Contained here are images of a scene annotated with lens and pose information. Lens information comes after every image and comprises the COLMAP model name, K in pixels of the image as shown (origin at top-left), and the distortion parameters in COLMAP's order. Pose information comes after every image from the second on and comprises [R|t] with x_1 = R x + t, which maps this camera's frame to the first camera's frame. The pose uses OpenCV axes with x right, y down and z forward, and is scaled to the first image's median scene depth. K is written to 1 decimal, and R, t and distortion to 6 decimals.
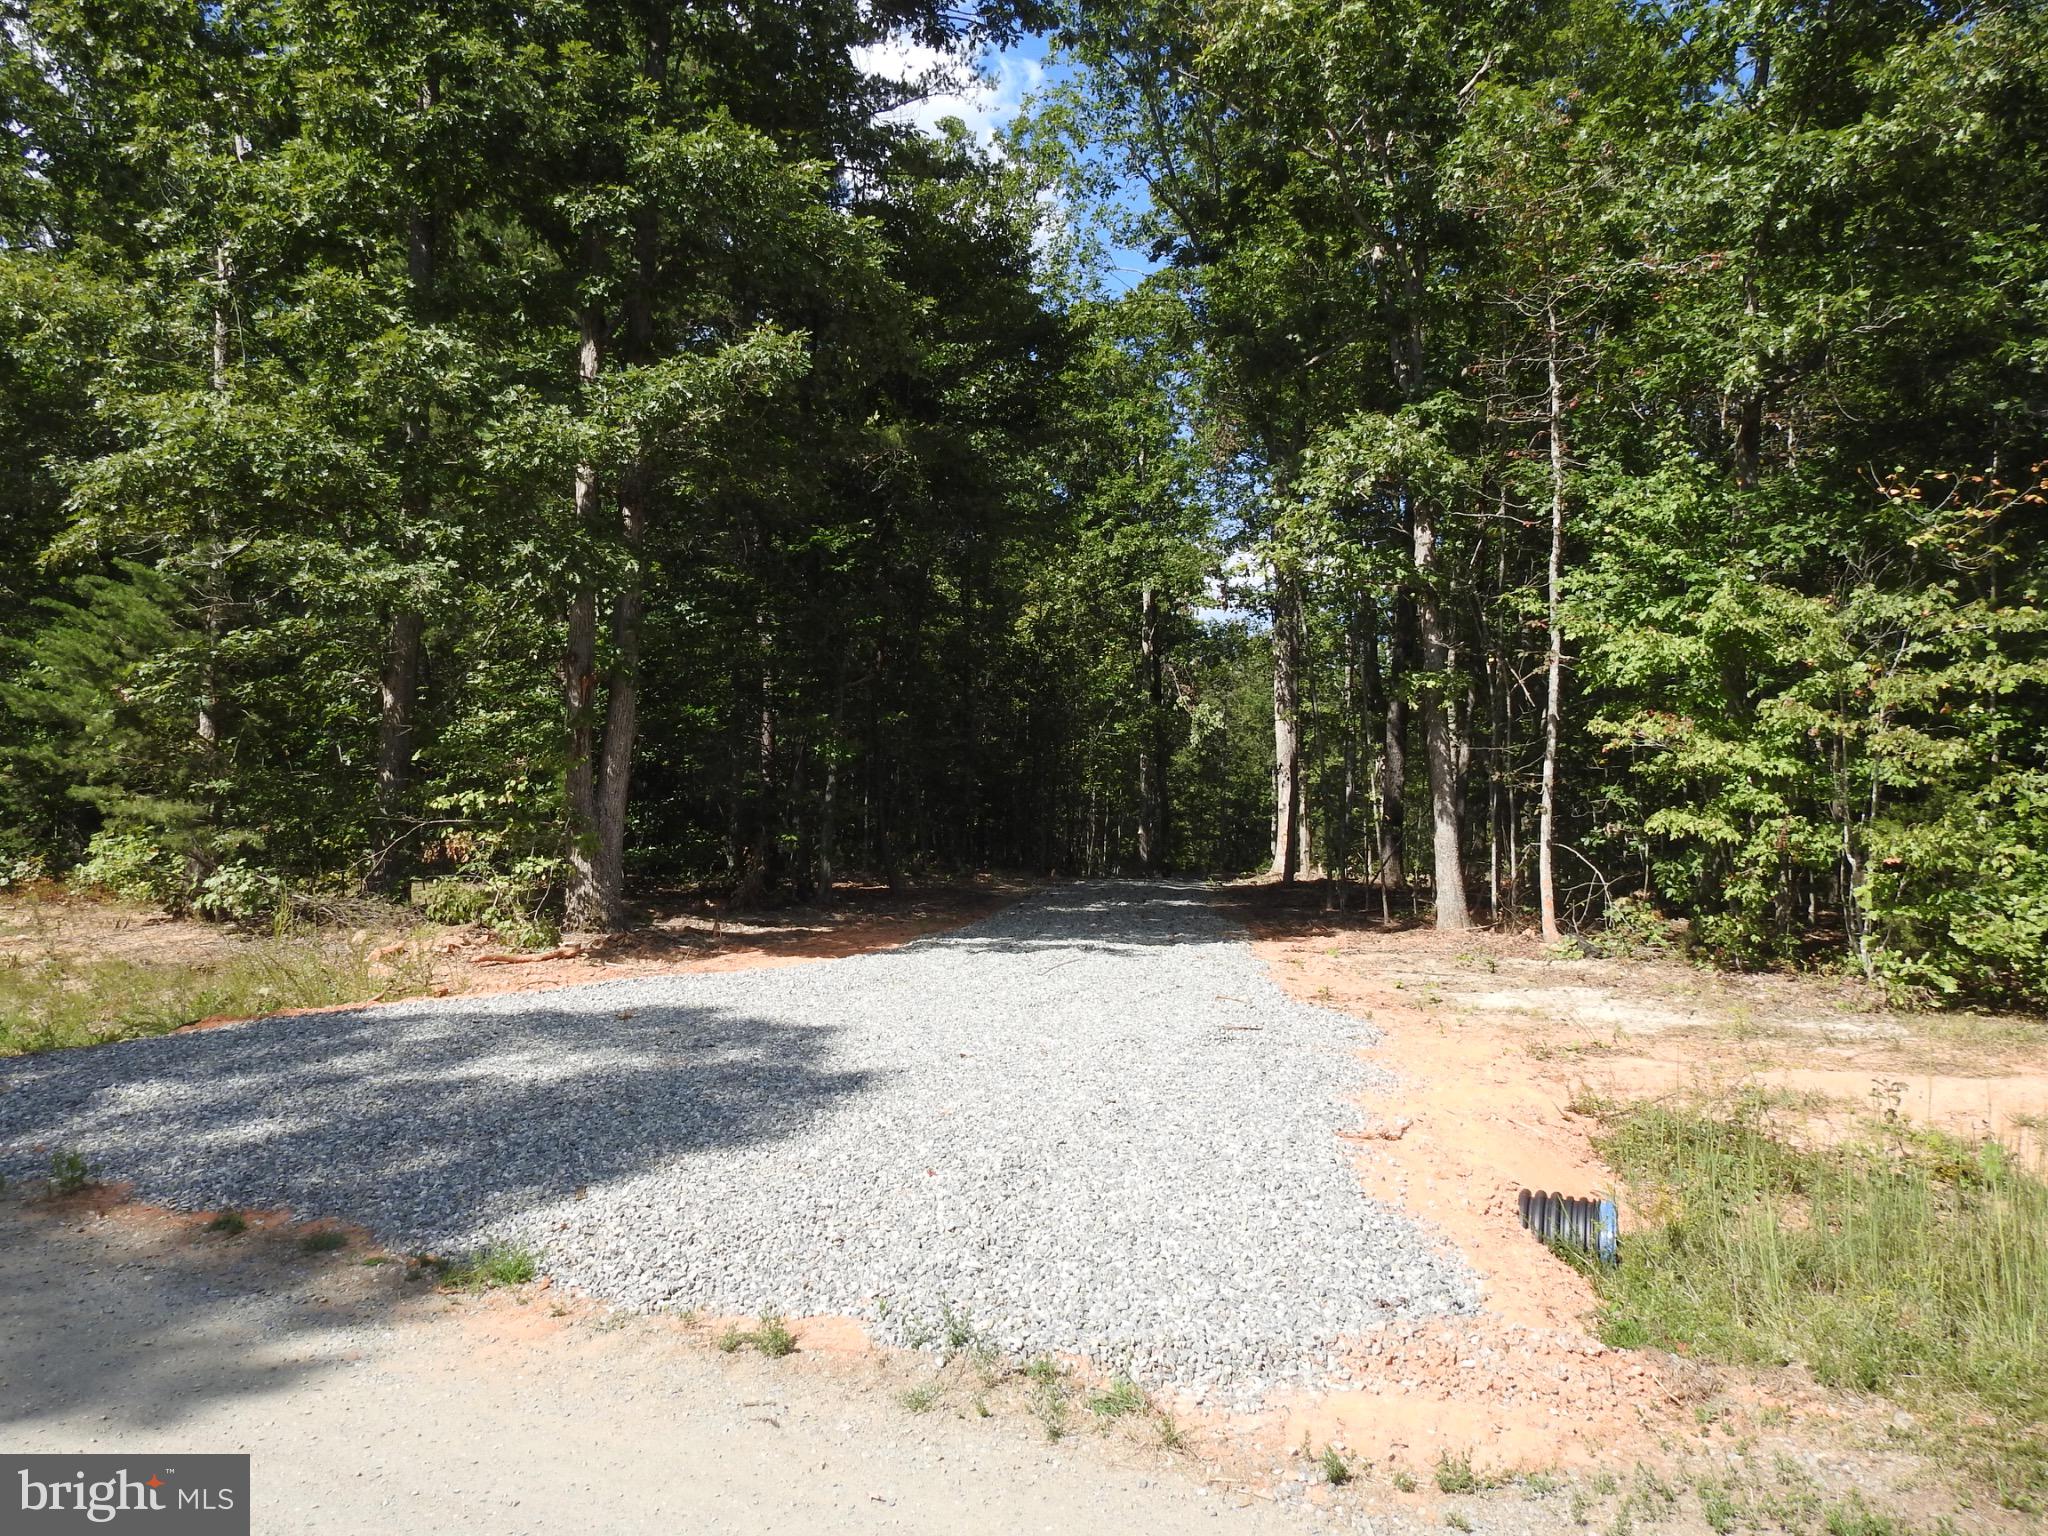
lens RADIAL K [[1430.1, 0, 1025.4], [0, 1430.1, 763.4], [0, 0, 1]] dist [-0.008561, 0.002254]
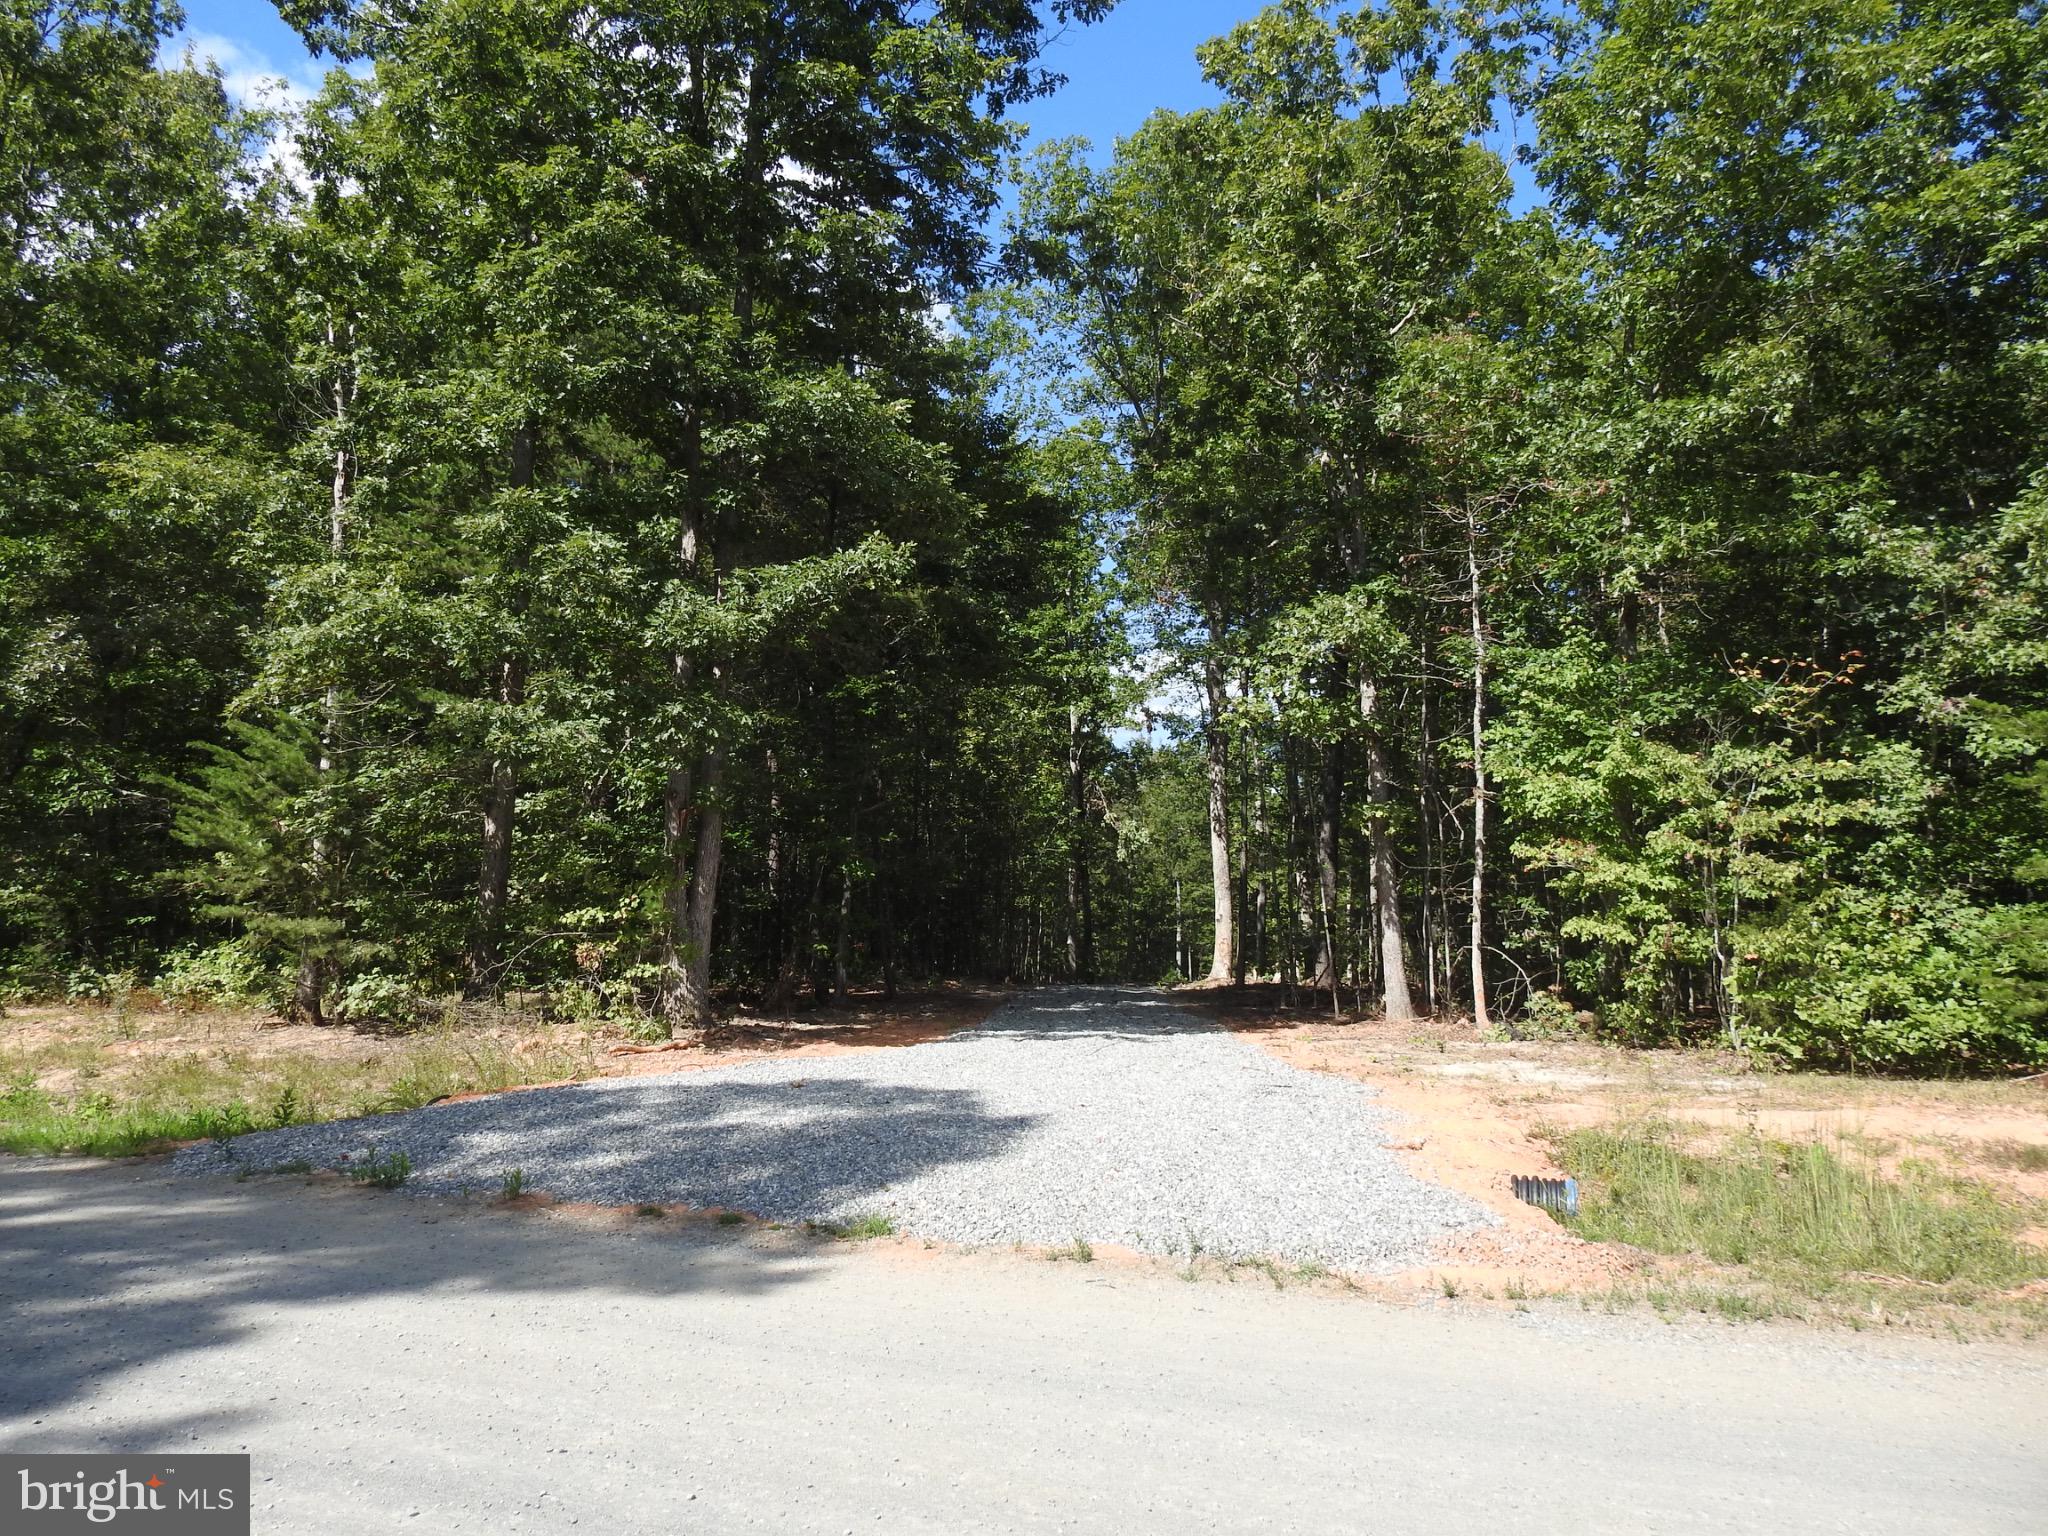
lens RADIAL K [[1430.1, 0, 1020.9], [0, 1430.1, 772.5], [0, 0, 1]] dist [-0.008561, 0.002254]
pose [[0.997573, 0.001253, 0.069612, -0.122761], [0.003714, 0.997457, -0.071170, -0.007211], [-0.069525, 0.071256, 0.995032, -0.217936]]
